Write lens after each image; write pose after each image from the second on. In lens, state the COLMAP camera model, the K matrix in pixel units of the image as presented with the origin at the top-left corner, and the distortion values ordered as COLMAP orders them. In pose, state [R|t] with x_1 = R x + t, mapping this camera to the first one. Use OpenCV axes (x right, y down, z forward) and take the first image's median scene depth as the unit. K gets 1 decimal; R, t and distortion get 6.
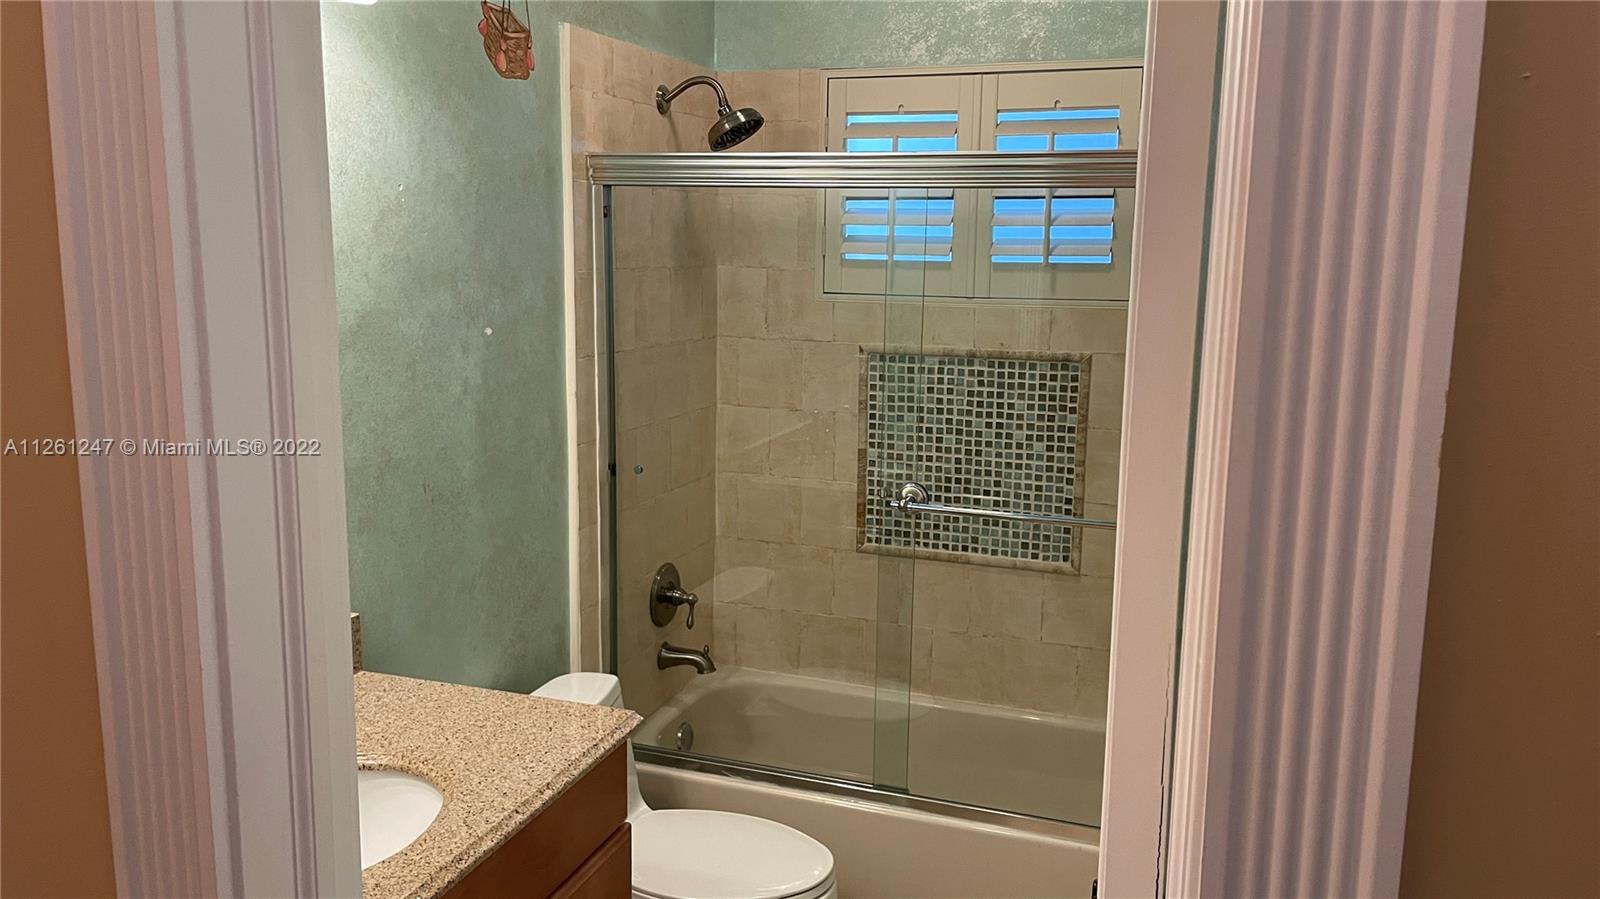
lens RADIAL K [[1216.2, 0, 808.3], [0, 1216.2, 442.1], [0, 0, 1]] dist [0.101916, -0.133335]
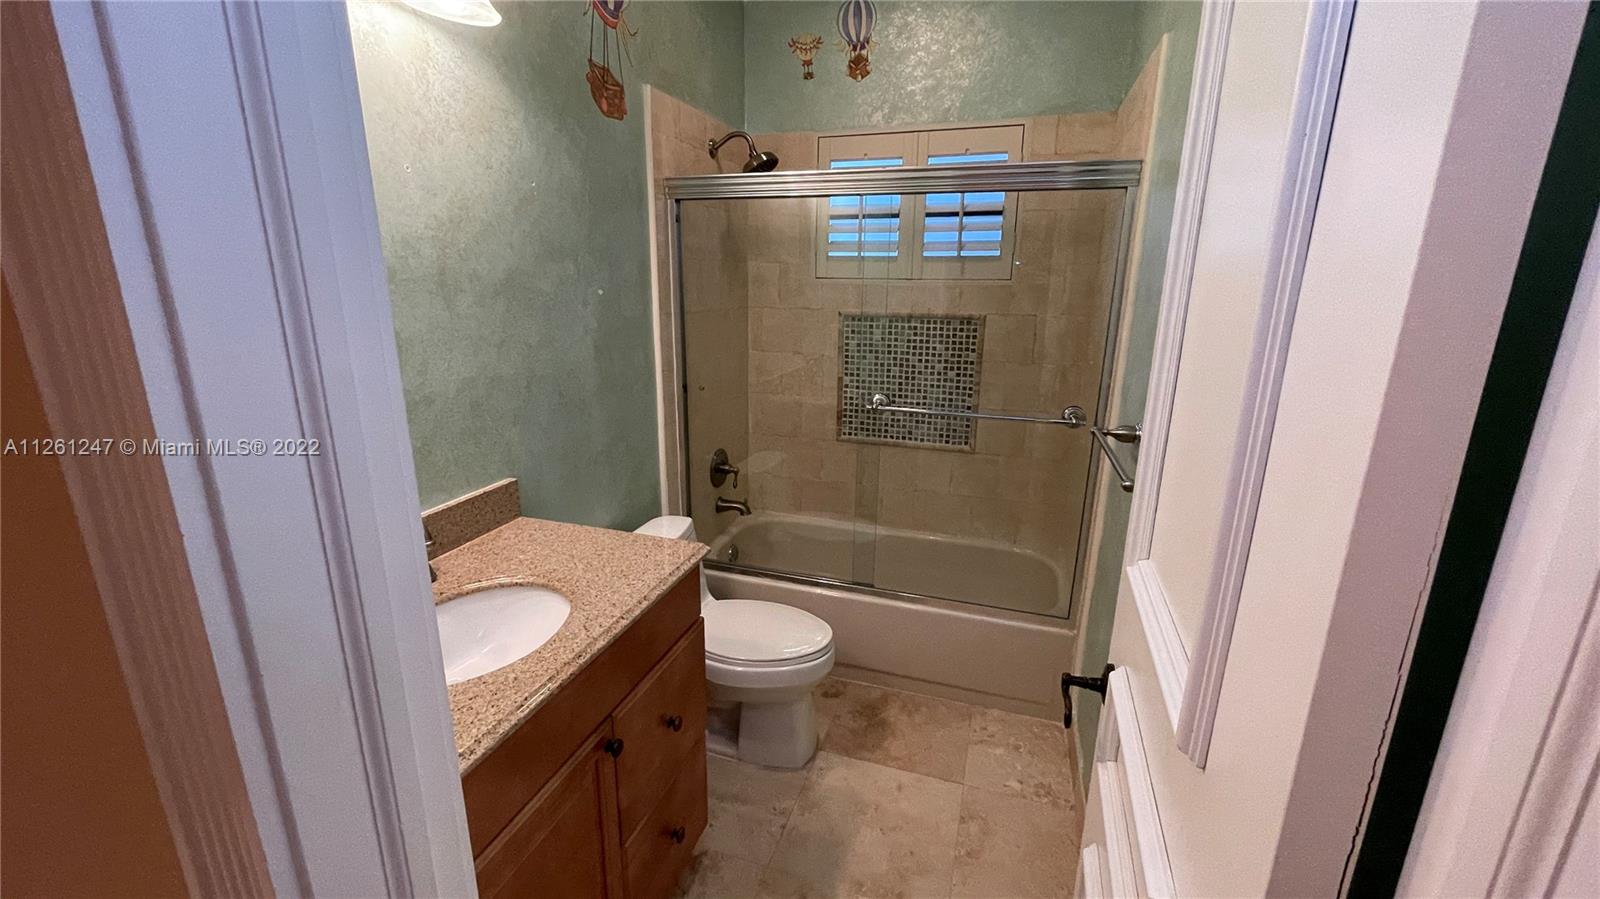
lens RADIAL K [[655.1, 0, 801.2], [0, 655.1, 449.9], [0, 0, 1]] dist [-0.001077, -0.000263]
pose [[0.999858, -0.008704, 0.014463, -0.022242], [0.007327, 0.995665, 0.092718, 0.022456], [-0.015207, -0.092598, 0.995587, 0.139667]]
